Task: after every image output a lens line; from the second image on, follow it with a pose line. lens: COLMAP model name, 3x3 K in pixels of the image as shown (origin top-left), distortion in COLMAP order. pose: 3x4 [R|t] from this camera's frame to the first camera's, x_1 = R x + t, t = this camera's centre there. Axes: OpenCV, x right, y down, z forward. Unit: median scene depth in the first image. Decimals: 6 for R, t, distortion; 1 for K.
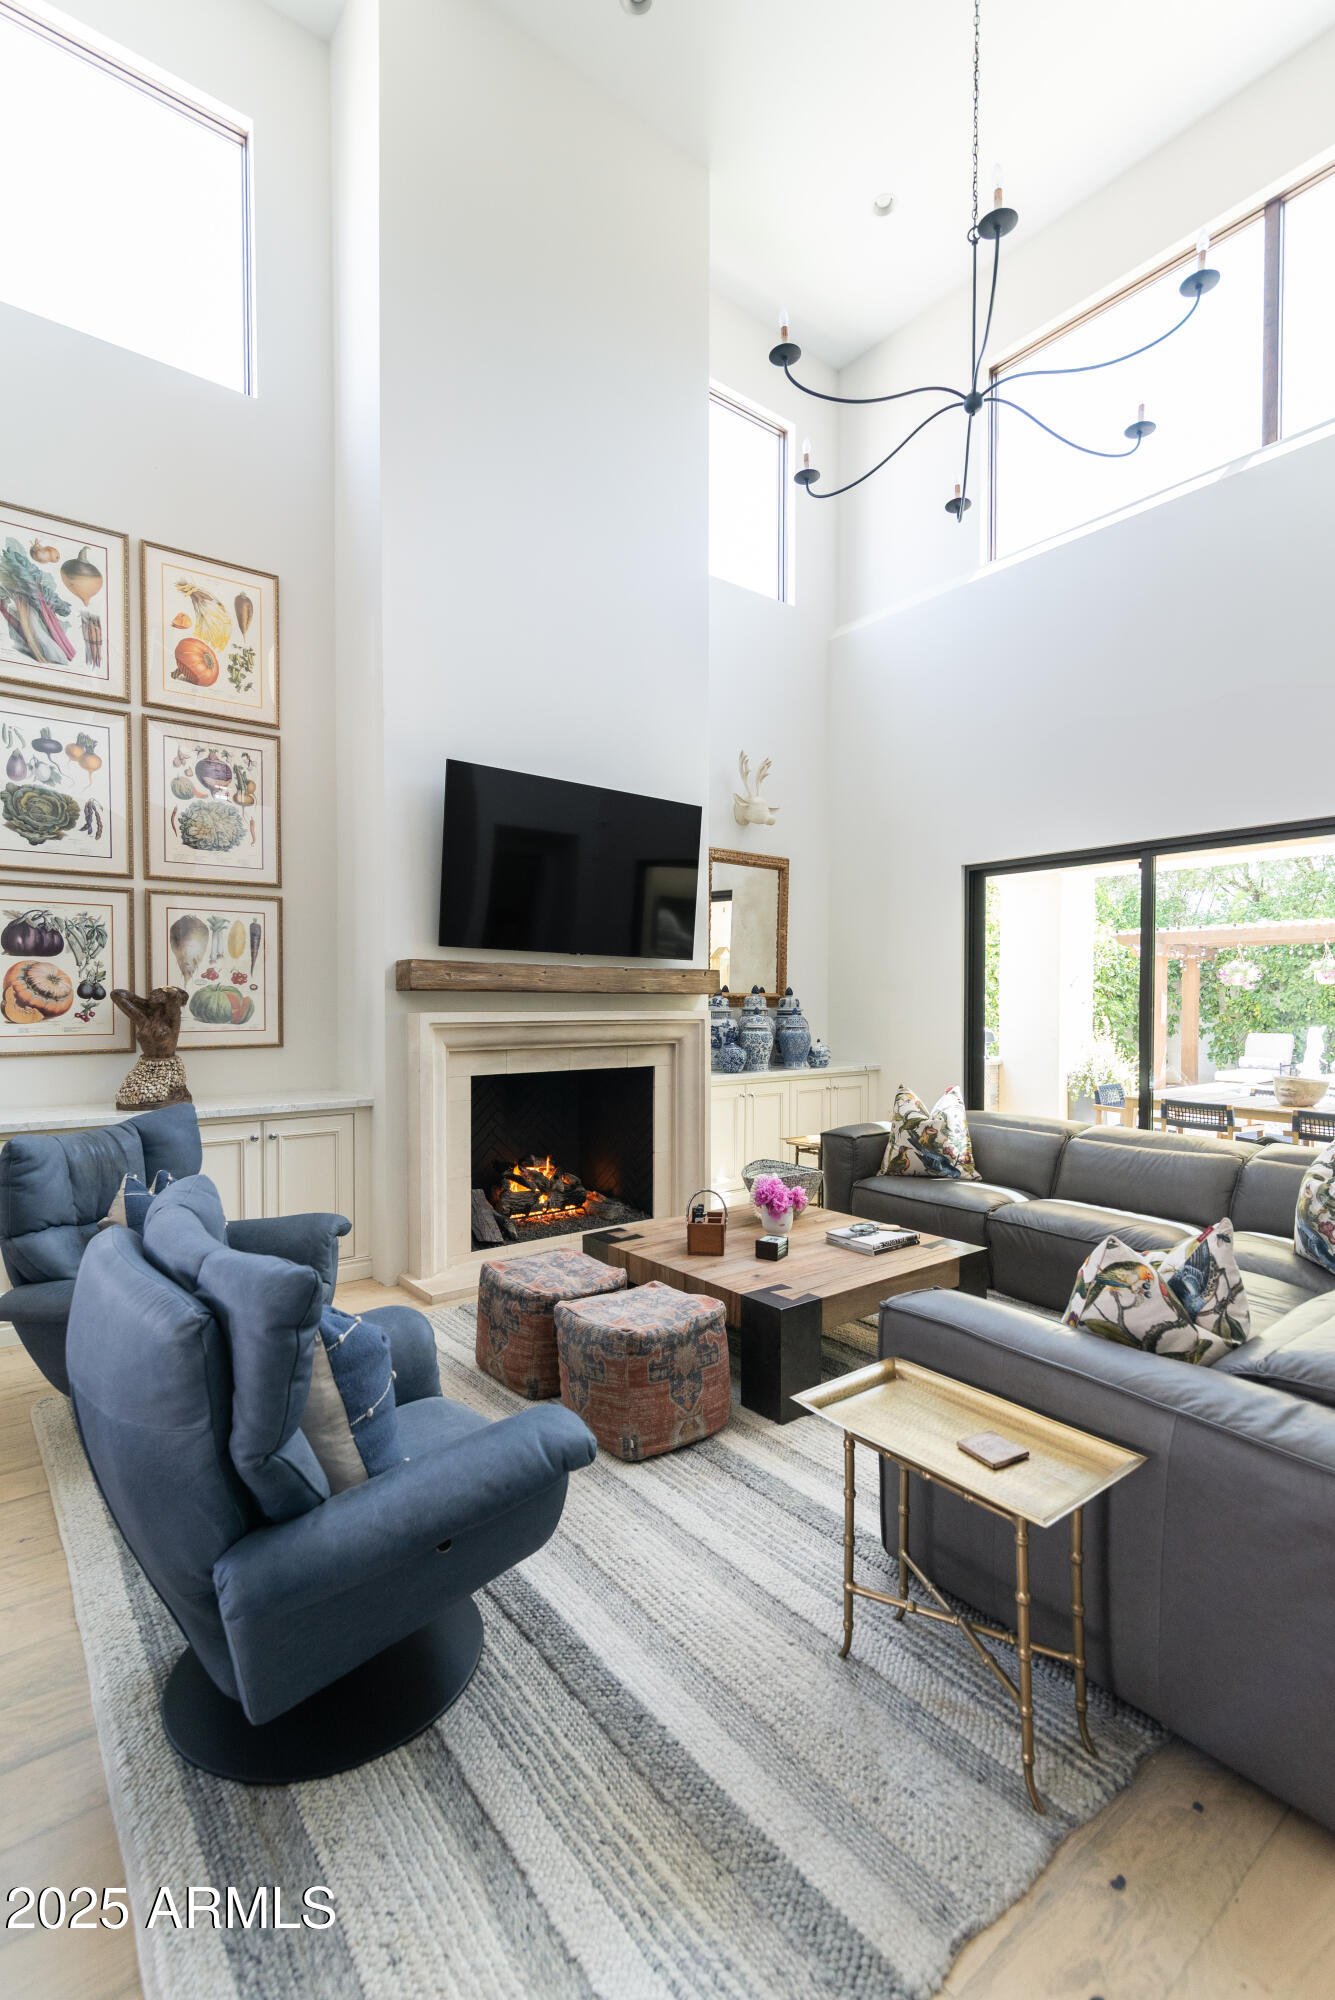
lens RADIAL K [[898.4, 0, 669.4], [0, 898.4, 1019.3], [0, 0, 1]] dist [0.002628, -0.003751]
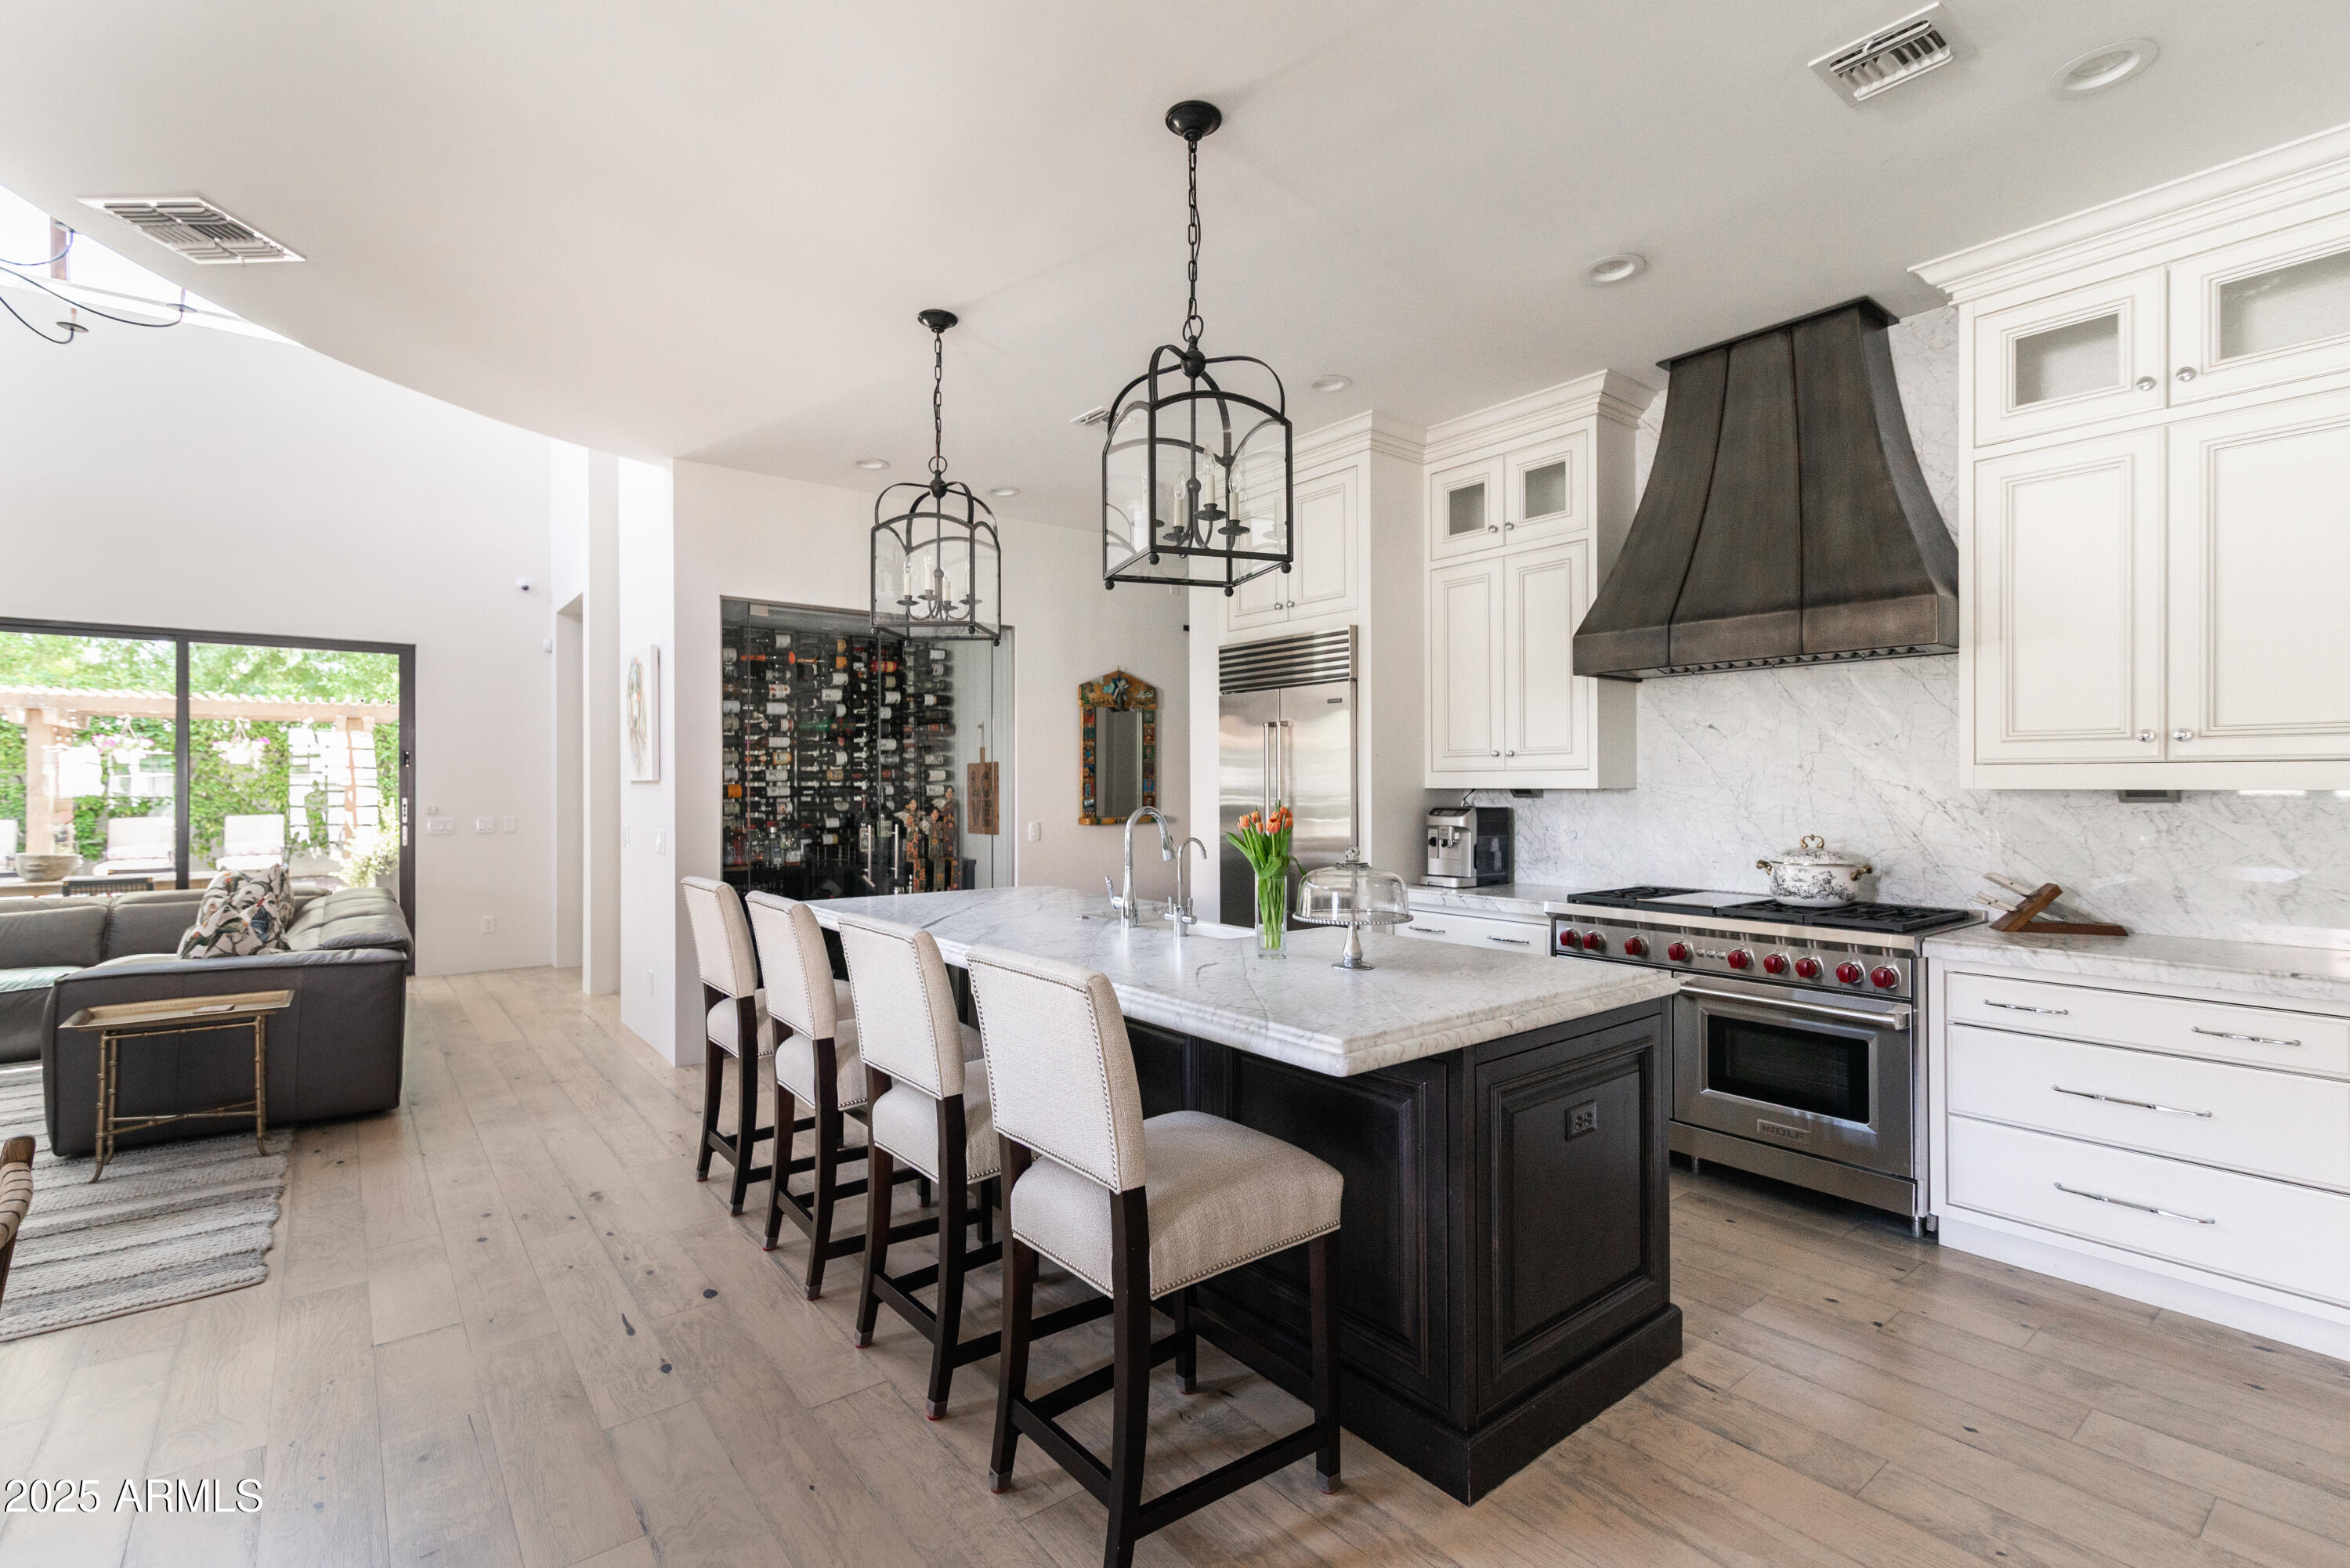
lens RADIAL K [[1055.6, 0, 1175.0], [0, 1055.6, 784.0], [0, 0, 1]] dist [0.002628, -0.003751]
pose [[-0.011584, -0.001094, 0.999932, -0.795829], [0.021909, 0.999759, 0.001348, 0.018142], [-0.999693, 0.021923, -0.011557, -0.425785]]
